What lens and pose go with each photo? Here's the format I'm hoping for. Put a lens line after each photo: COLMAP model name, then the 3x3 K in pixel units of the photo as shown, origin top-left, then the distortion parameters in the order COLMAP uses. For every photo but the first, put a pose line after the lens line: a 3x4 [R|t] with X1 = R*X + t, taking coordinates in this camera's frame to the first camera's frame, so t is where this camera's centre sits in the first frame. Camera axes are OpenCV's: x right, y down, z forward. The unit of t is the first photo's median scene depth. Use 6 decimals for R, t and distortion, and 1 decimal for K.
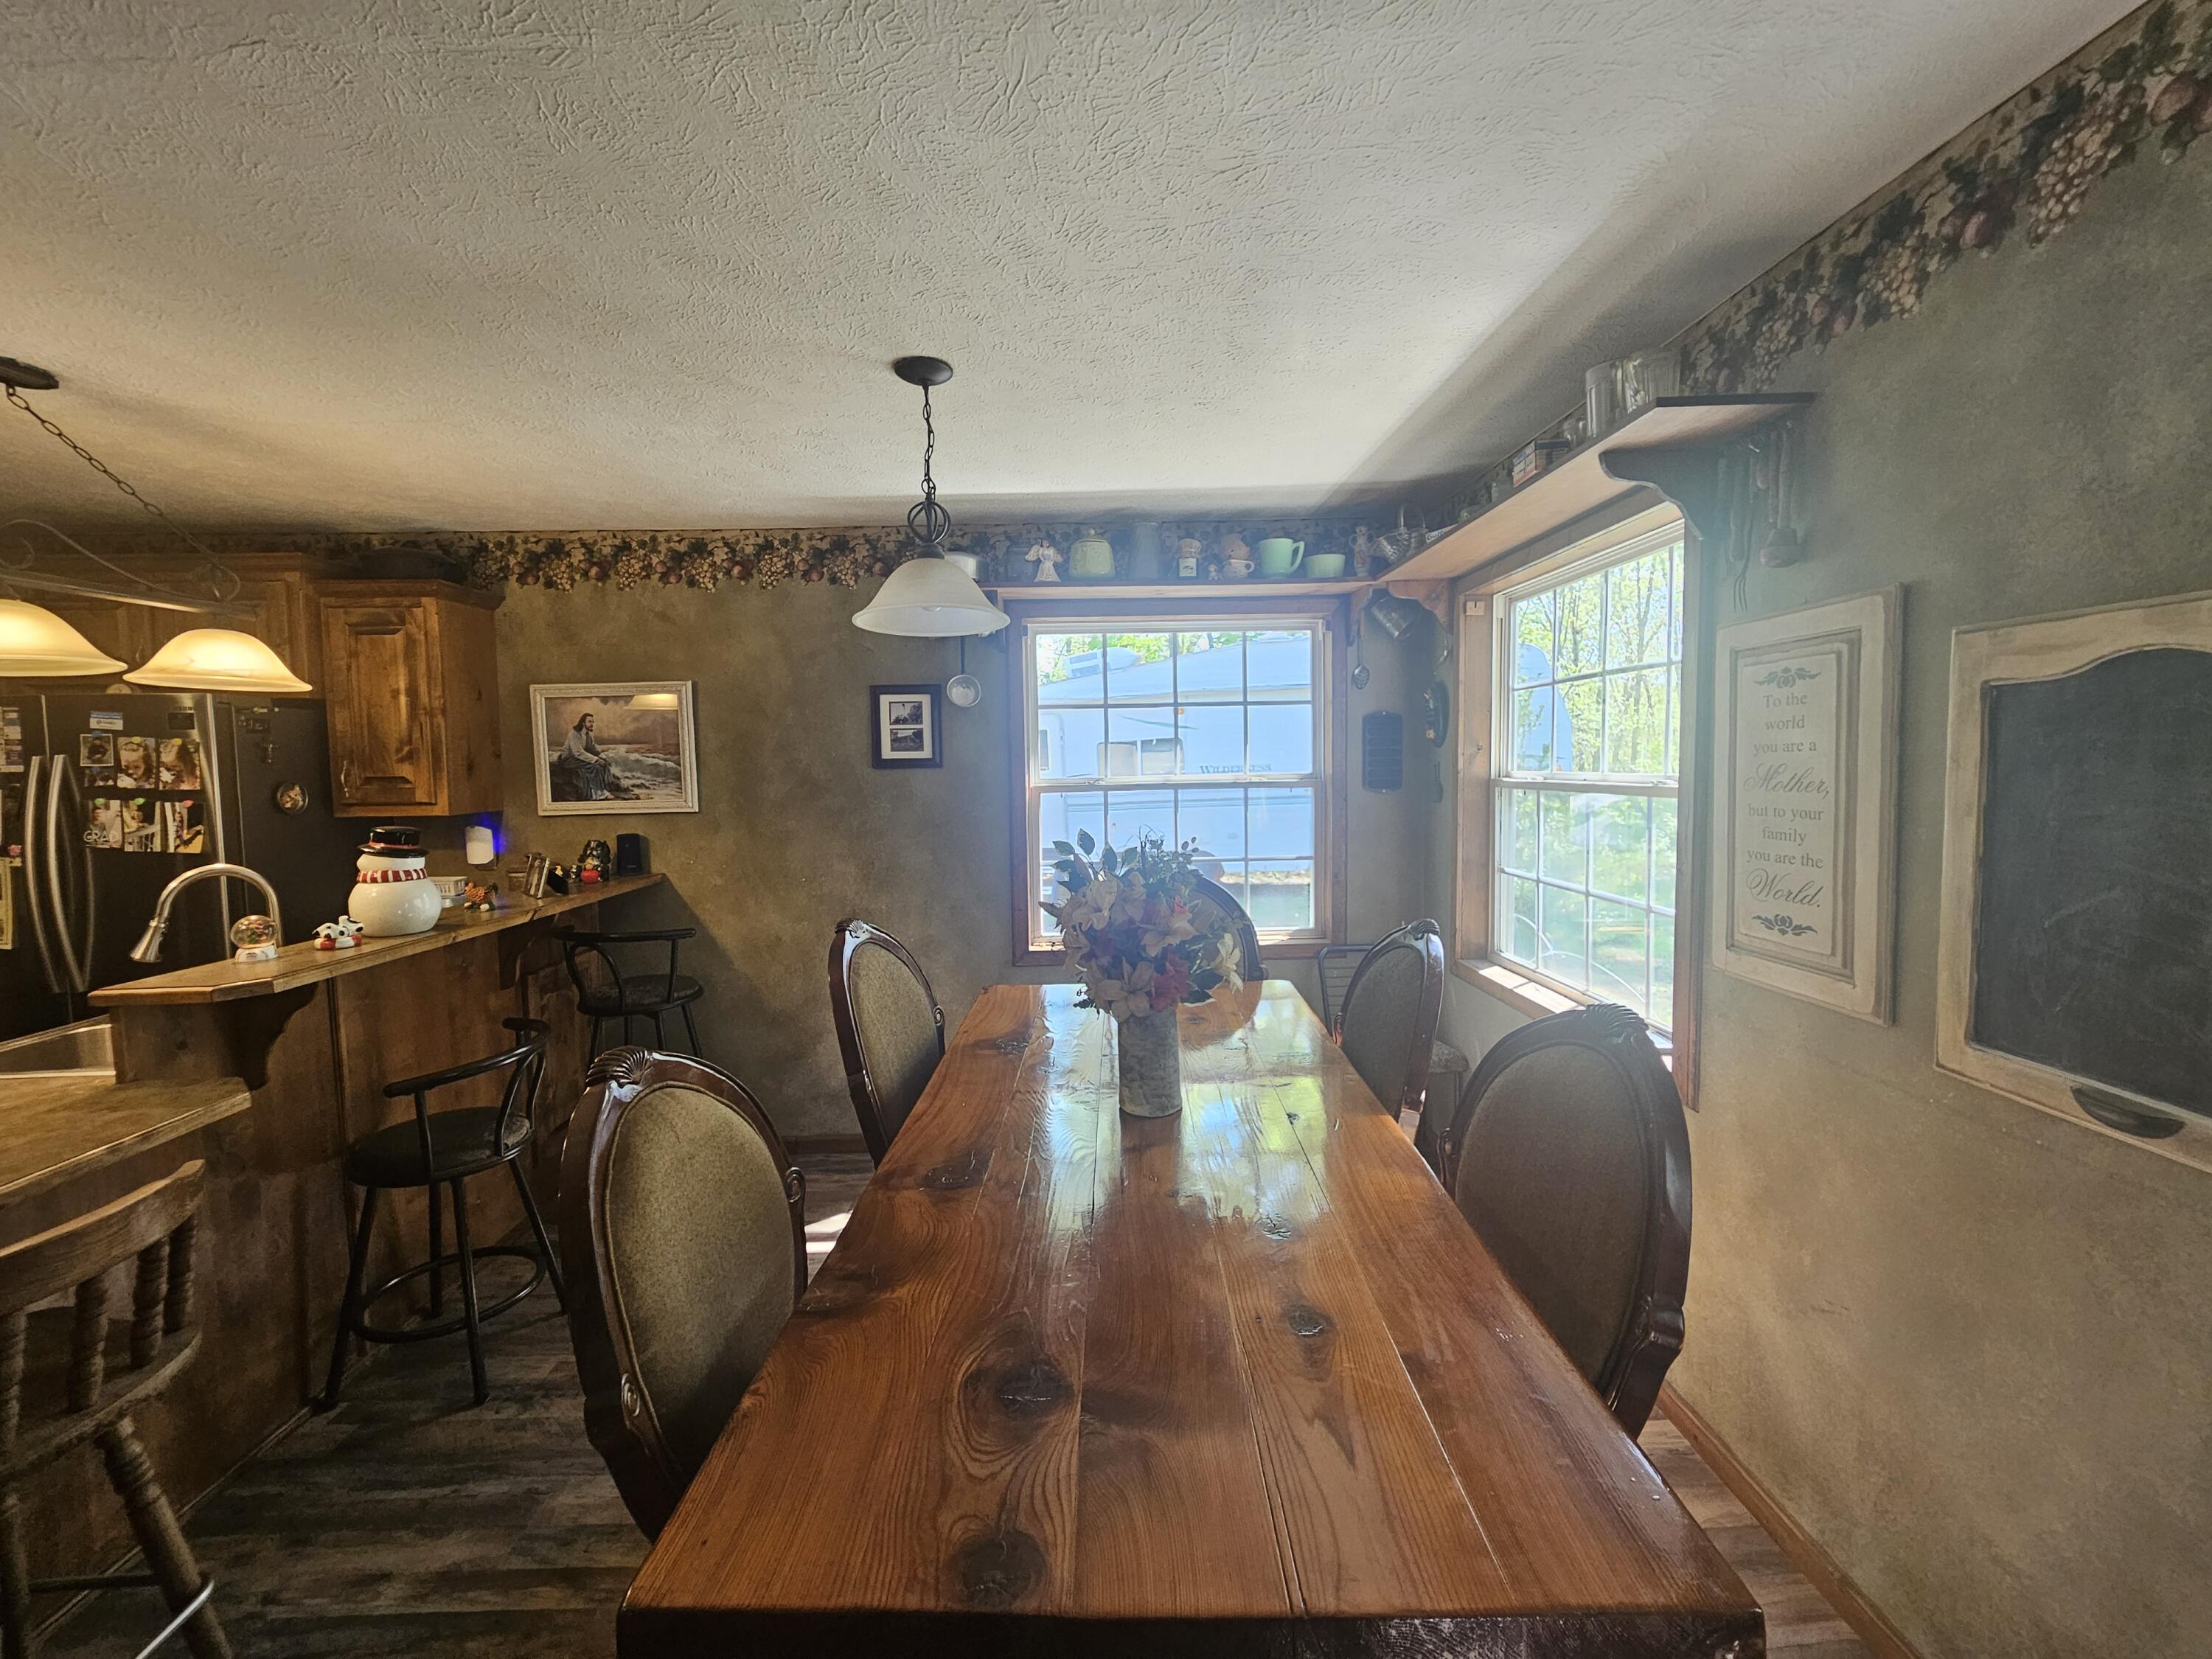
lens RADIAL K [[910.7, 0, 1107.6], [0, 910.7, 814.1], [0, 0, 1]] dist [-0.002271, -0.000413]
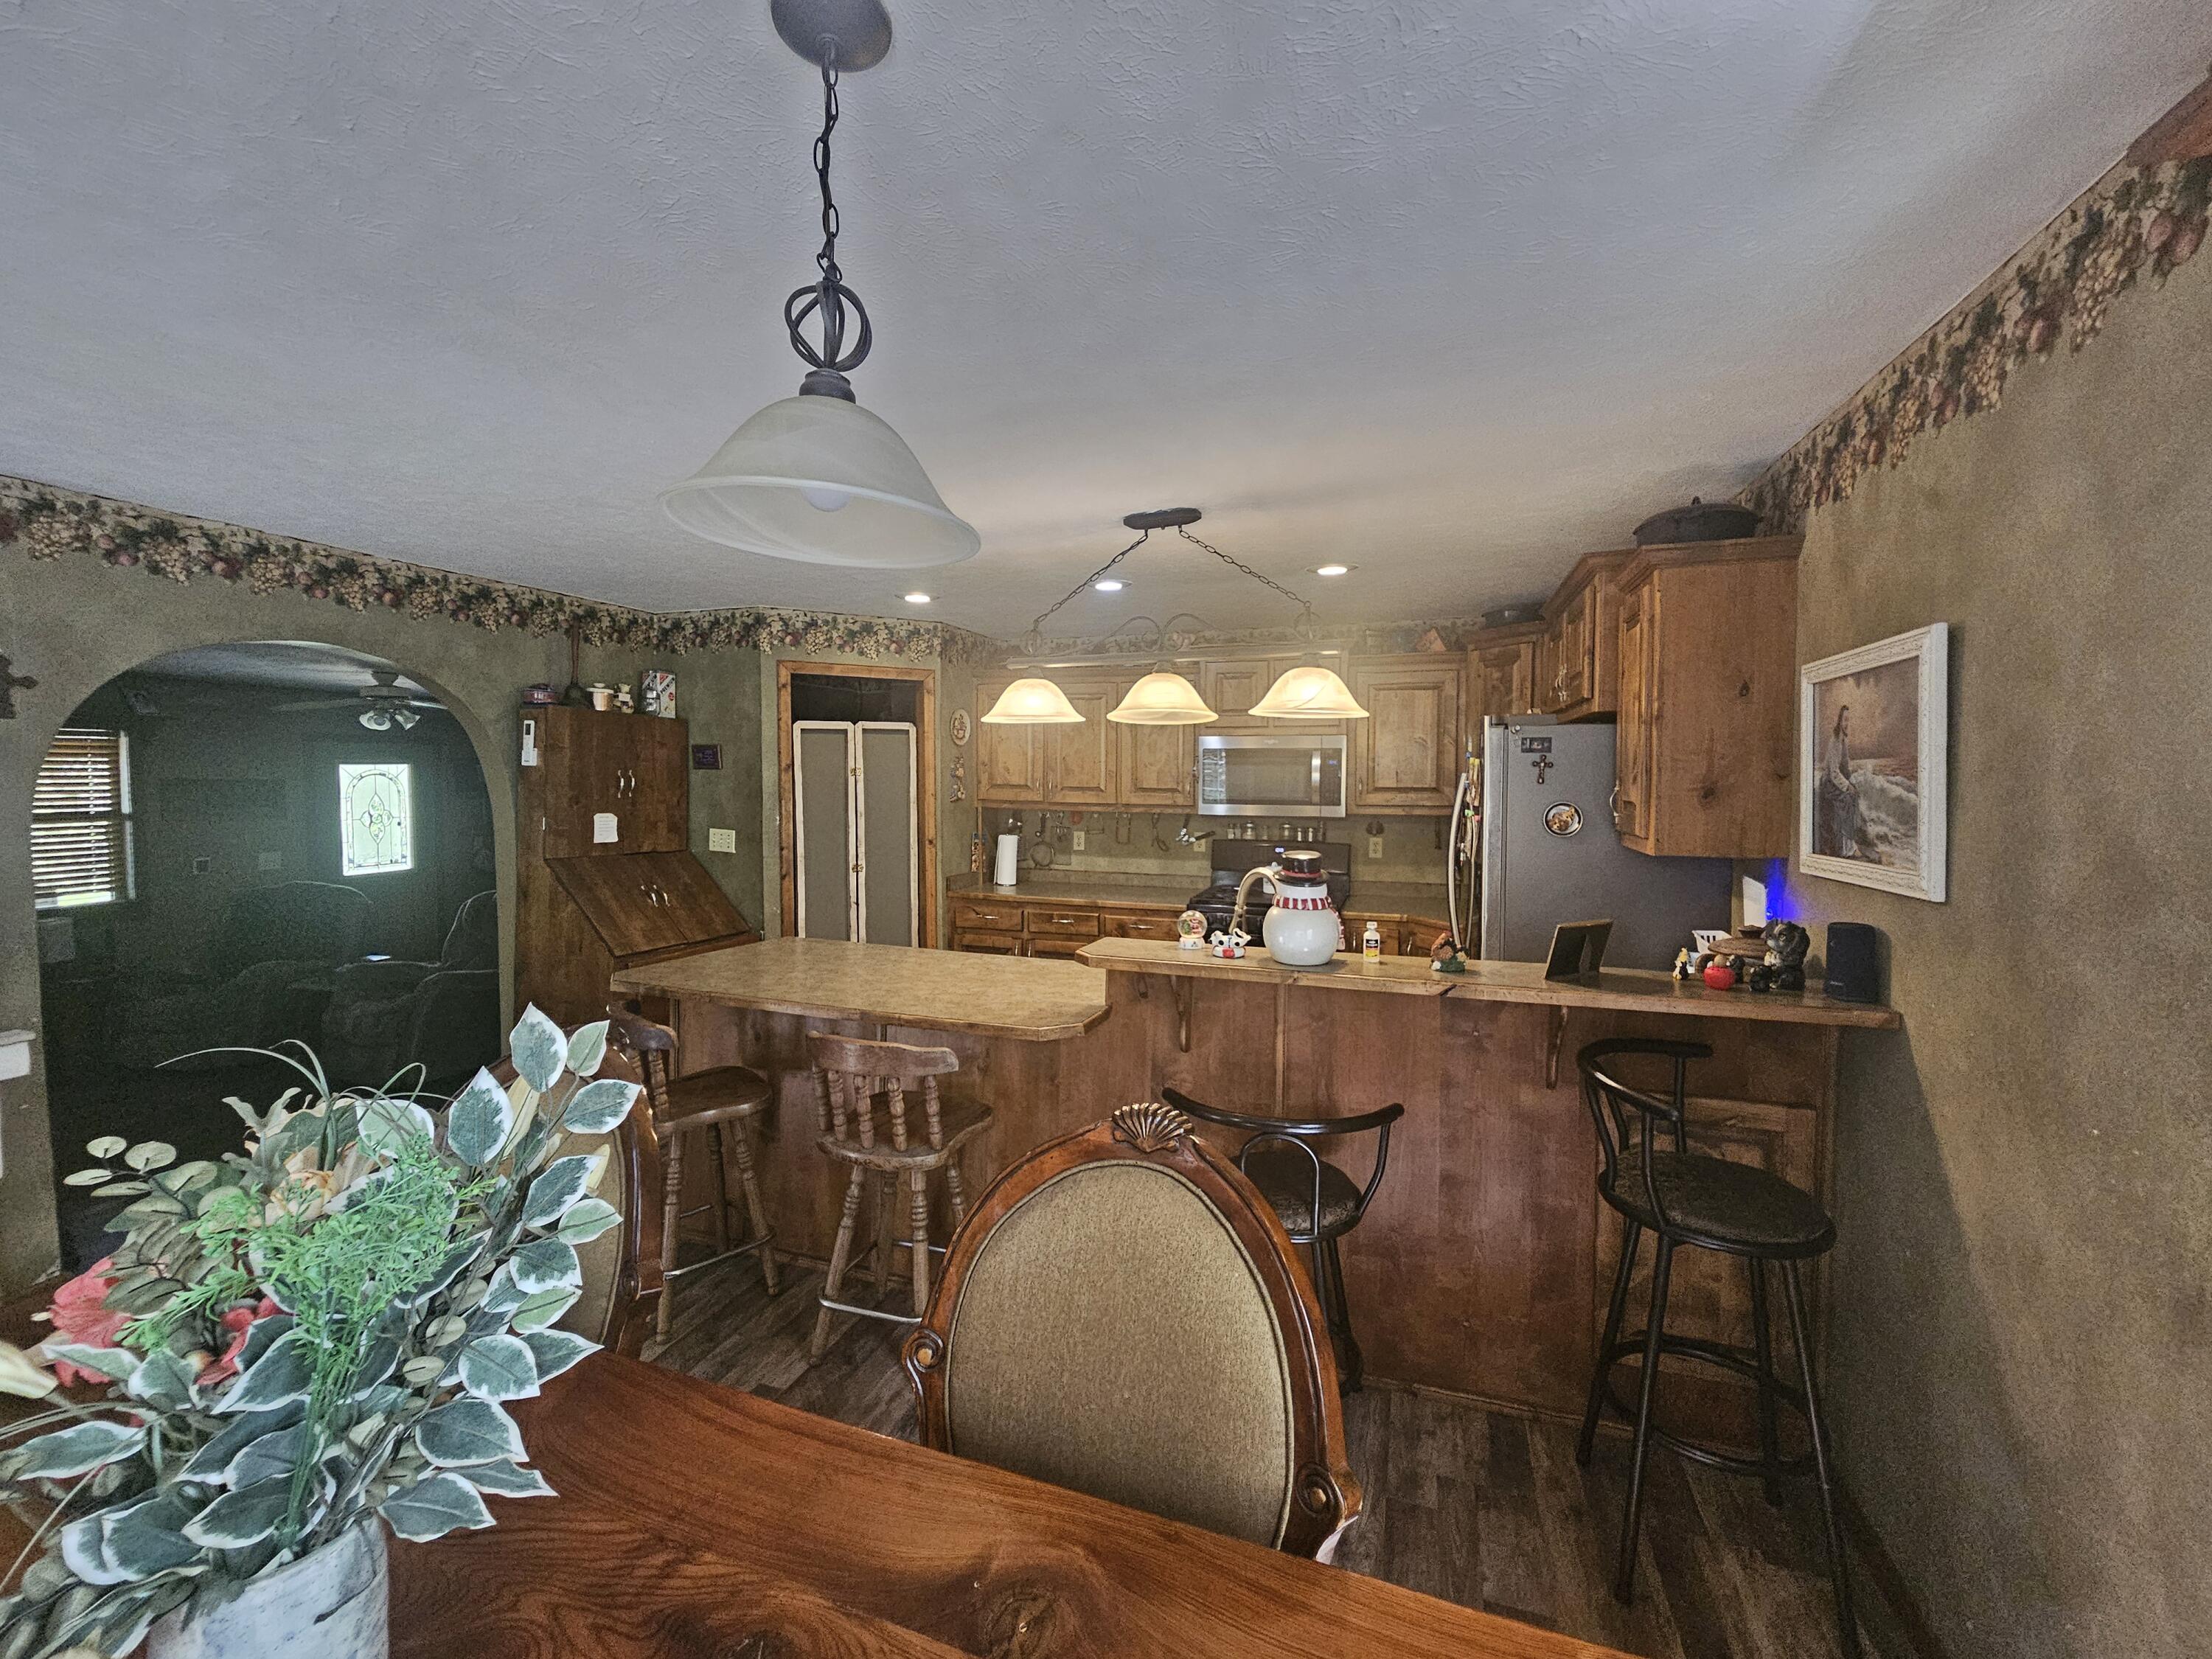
lens RADIAL K [[910.7, 0, 1107.6], [0, 910.7, 814.1], [0, 0, 1]] dist [-0.002271, -0.000413]
pose [[-0.341110, 0.050760, -0.938652, 0.144782], [-0.056324, 0.995643, 0.074310, -0.064391], [0.938335, 0.078216, -0.336765, 0.835322]]
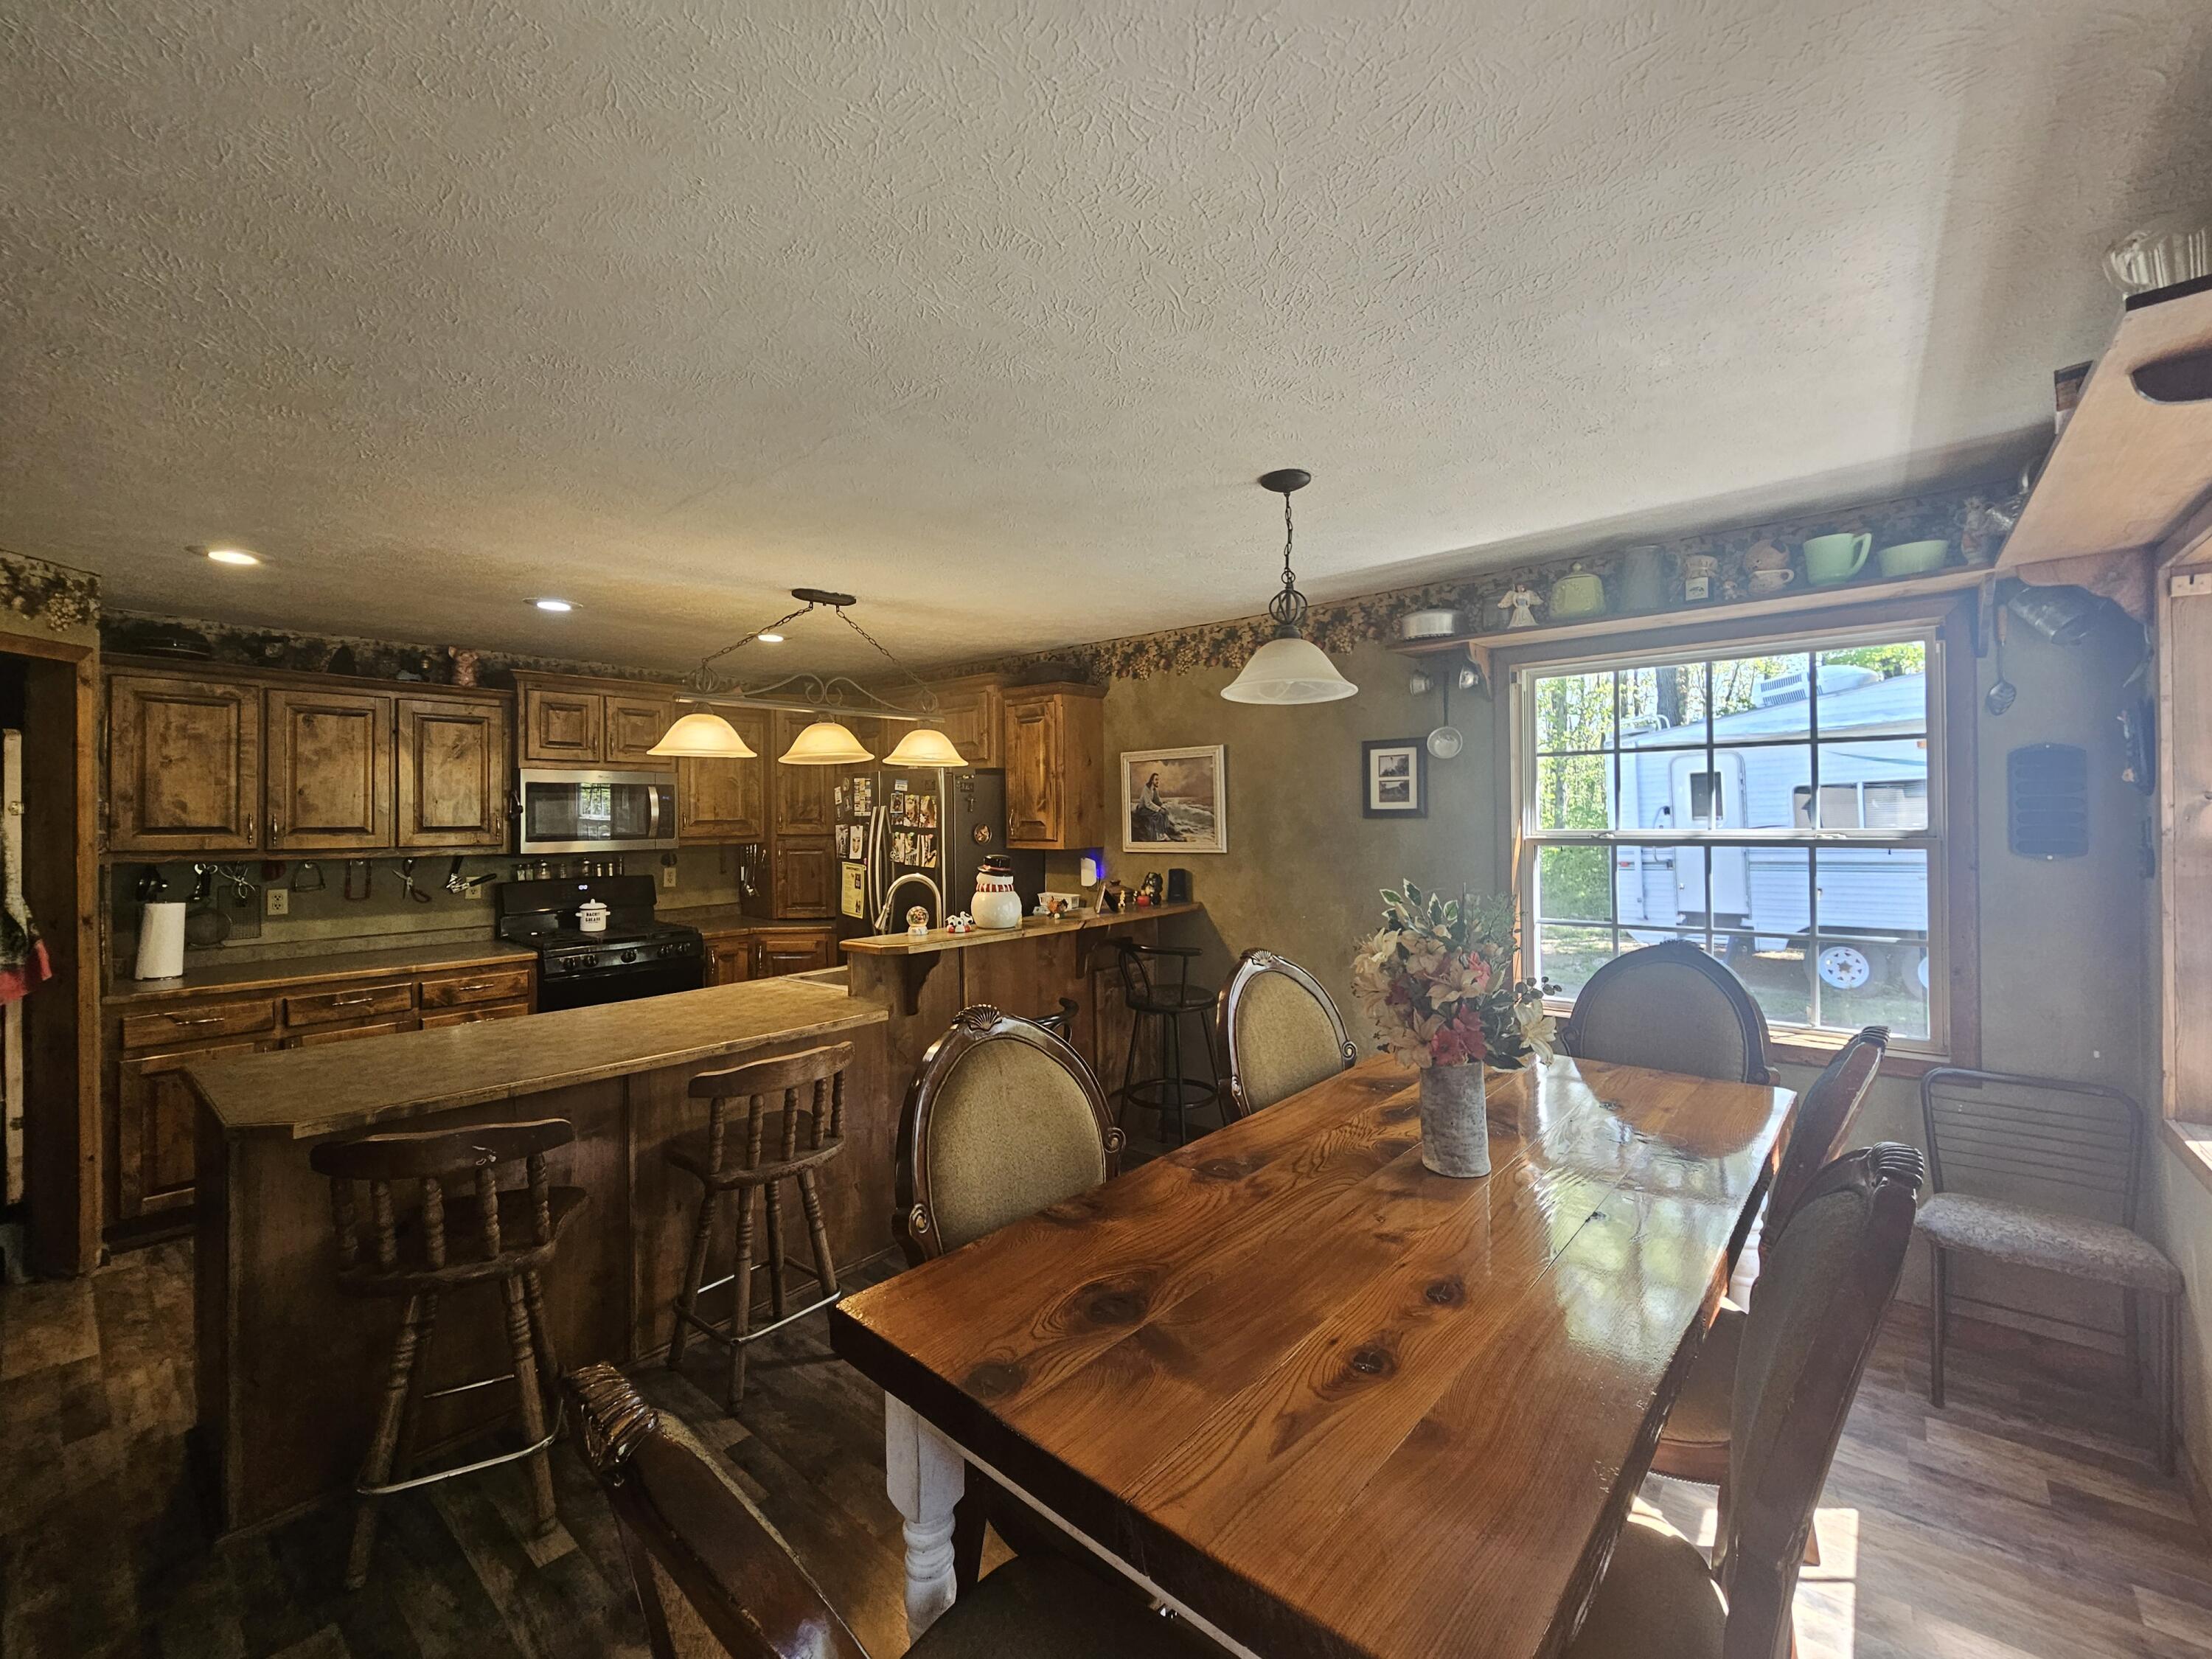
lens RADIAL K [[910.7, 0, 1107.6], [0, 910.7, 814.1], [0, 0, 1]] dist [-0.002271, -0.000413]
pose [[0.751552, 0.006395, -0.659643, 0.247279], [-0.040076, 0.998549, -0.035980, -0.004871], [0.658456, 0.053476, 0.750717, -0.002504]]
